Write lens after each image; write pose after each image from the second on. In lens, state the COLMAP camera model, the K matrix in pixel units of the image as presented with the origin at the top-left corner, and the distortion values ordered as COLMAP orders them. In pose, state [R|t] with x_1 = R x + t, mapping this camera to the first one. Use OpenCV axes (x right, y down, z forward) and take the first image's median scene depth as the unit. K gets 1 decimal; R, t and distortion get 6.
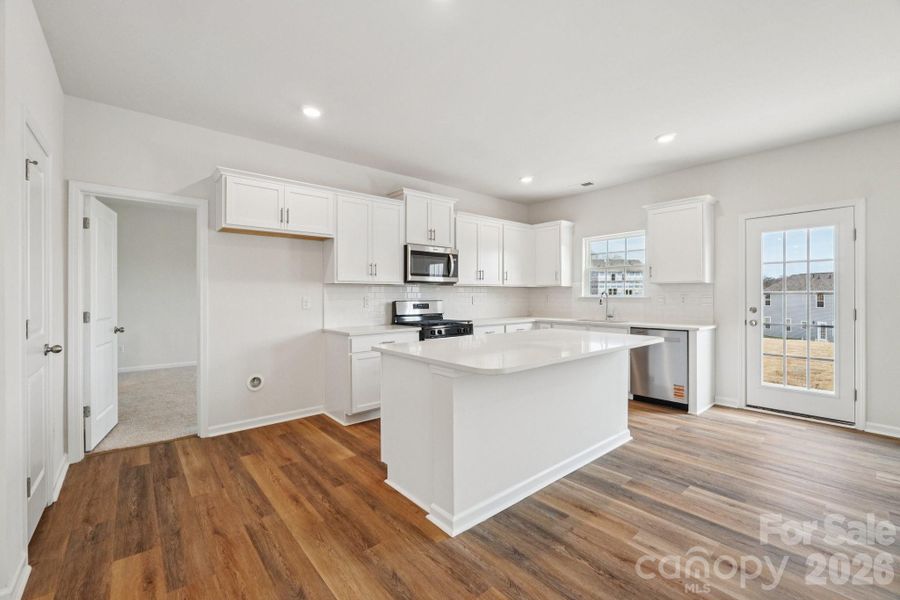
lens RADIAL K [[379.5, 0, 448.1], [0, 379.5, 296.5], [0, 0, 1]] dist [0.000341, 0.000012]
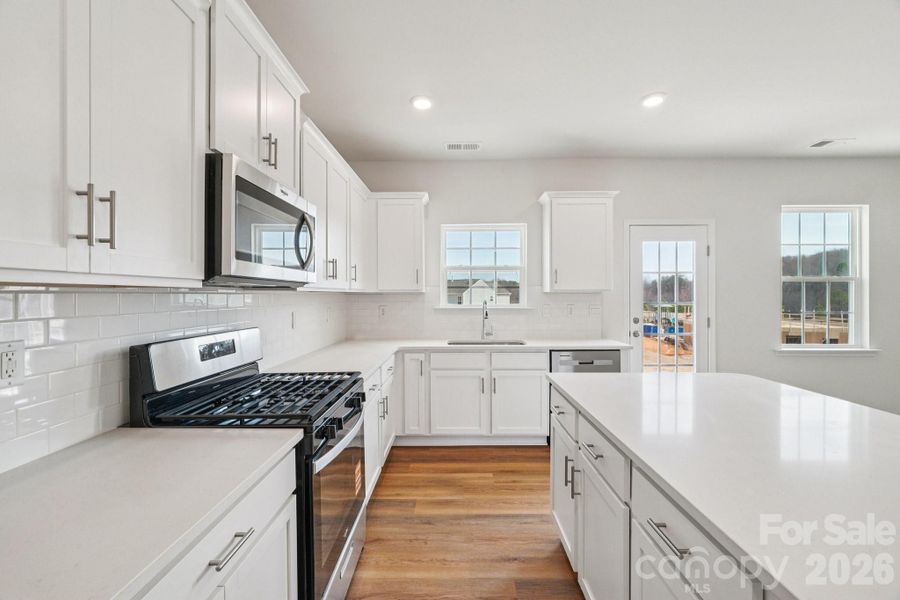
lens RADIAL K [[379.5, 0, 448.1], [0, 379.5, 296.5], [0, 0, 1]] dist [0.000341, 0.000012]
pose [[0.659195, -0.000984, 0.751971, -0.205043], [0.002113, 0.999998, -0.000544, -0.023337], [-0.751969, 0.001948, 0.659196, 0.643023]]
